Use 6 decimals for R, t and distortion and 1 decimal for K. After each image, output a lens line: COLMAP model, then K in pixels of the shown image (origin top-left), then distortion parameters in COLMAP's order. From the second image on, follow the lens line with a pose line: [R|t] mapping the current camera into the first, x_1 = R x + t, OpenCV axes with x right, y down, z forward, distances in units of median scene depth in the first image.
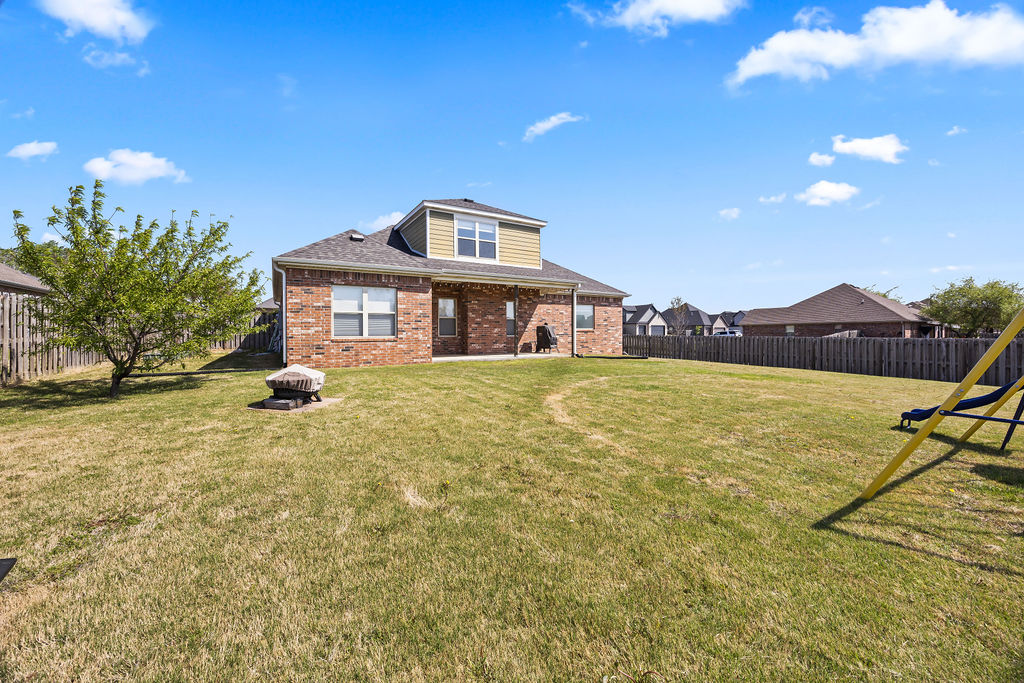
lens RADIAL K [[389.6, 0, 507.7], [0, 389.6, 332.9], [0, 0, 1]] dist [-0.002119, 0.000026]
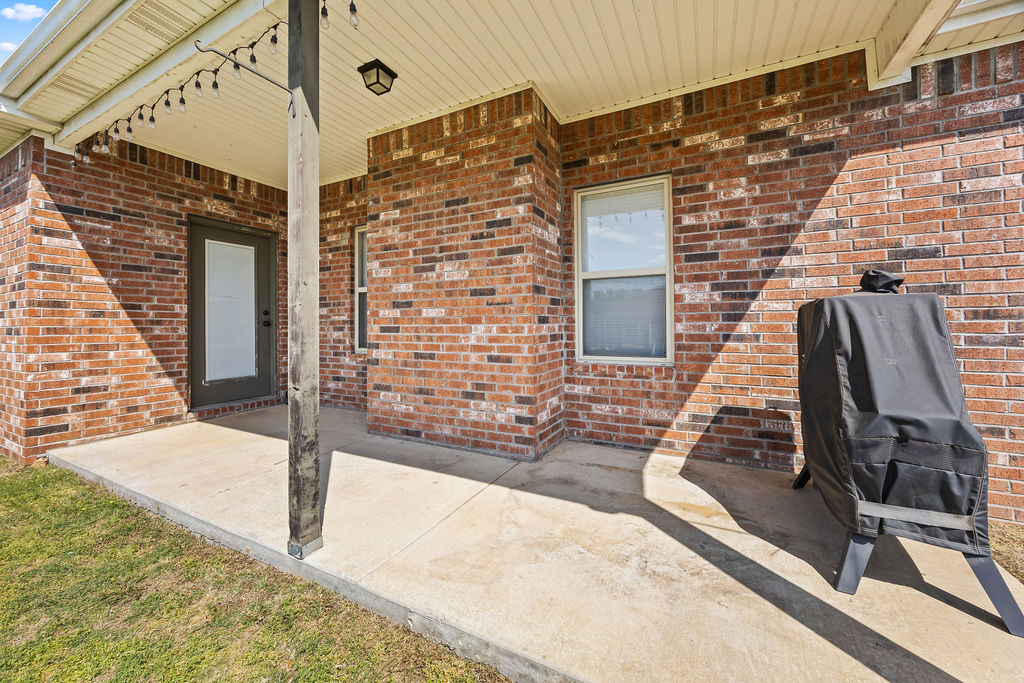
lens RADIAL K [[396.8, 0, 506.2], [0, 396.8, 318.6], [0, 0, 1]] dist [-0.001294, -0.000094]
pose [[0.521806, -0.013781, -0.852953, 0.150171], [0.005597, 0.999903, -0.012731, -0.011340], [0.853046, 0.001869, 0.521833, 0.886041]]
